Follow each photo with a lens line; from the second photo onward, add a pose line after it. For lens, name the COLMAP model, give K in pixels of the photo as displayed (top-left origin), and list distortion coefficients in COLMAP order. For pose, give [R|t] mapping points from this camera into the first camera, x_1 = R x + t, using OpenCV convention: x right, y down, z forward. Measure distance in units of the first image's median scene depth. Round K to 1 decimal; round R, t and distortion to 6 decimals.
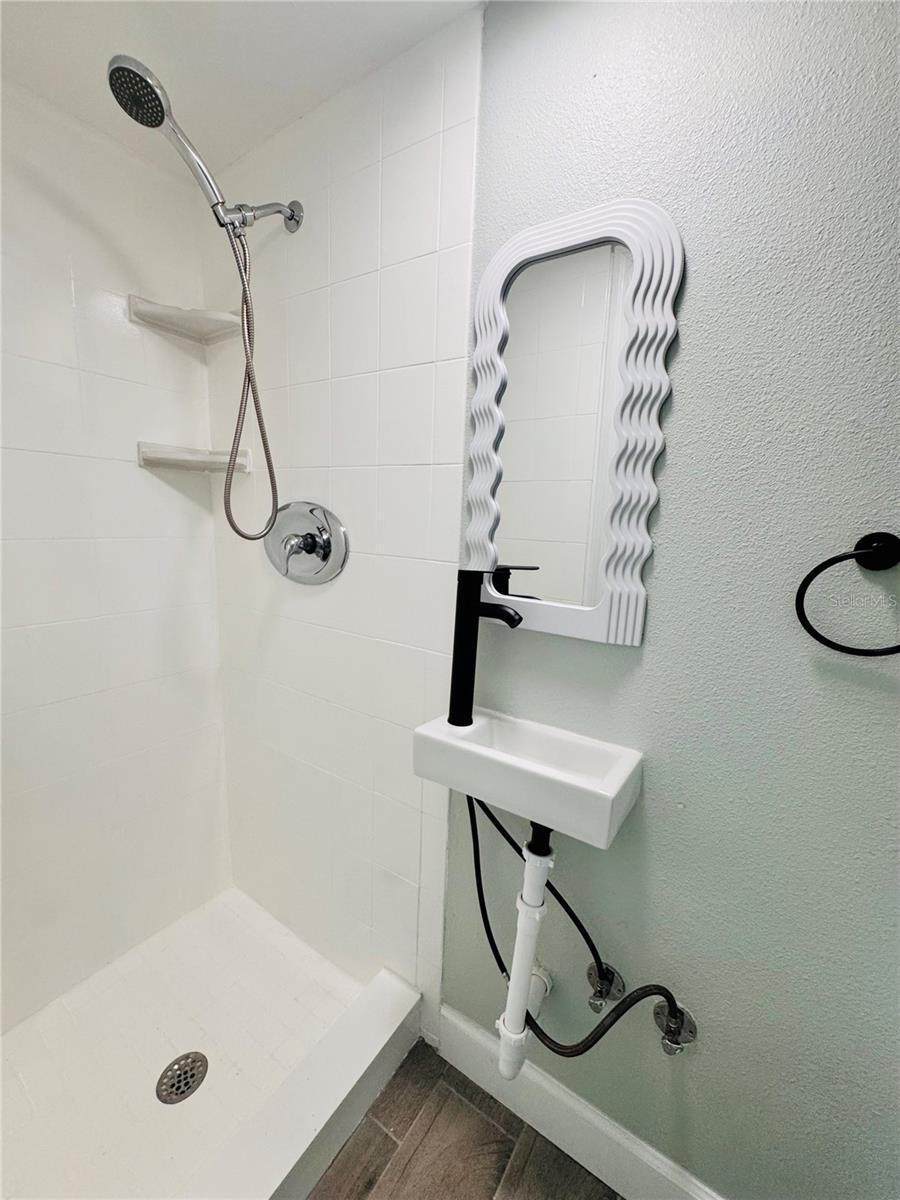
lens RADIAL K [[477.7, 0, 445.5], [0, 477.7, 596.4], [0, 0, 1]] dist [-0.000262, -0.000156]
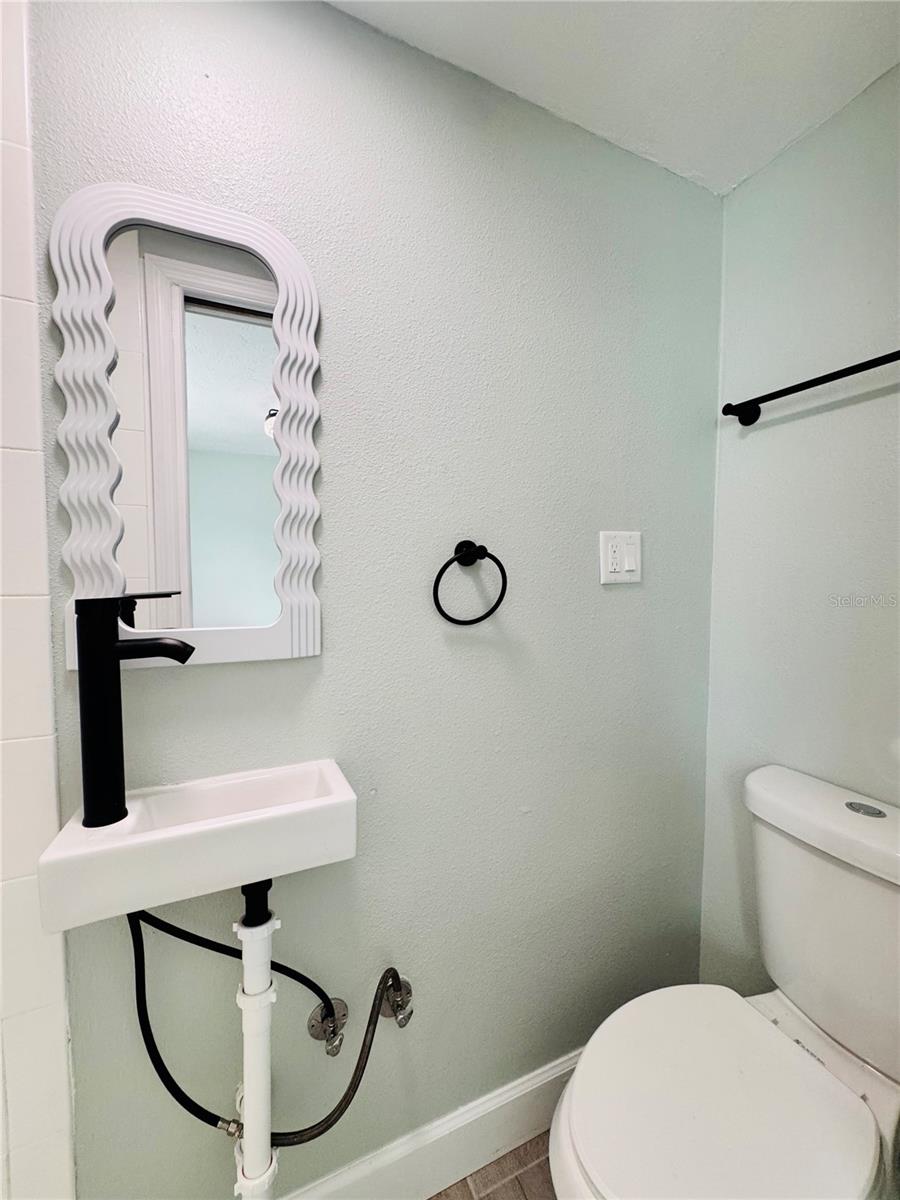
lens RADIAL K [[477.7, 0, 444.8], [0, 477.7, 605.4], [0, 0, 1]] dist [-0.000262, -0.000156]
pose [[0.538638, -0.079368, 0.838791, -0.282344], [0.162850, 0.986587, -0.011223, 0.052006], [-0.826649, 0.142642, 0.544338, 0.194203]]
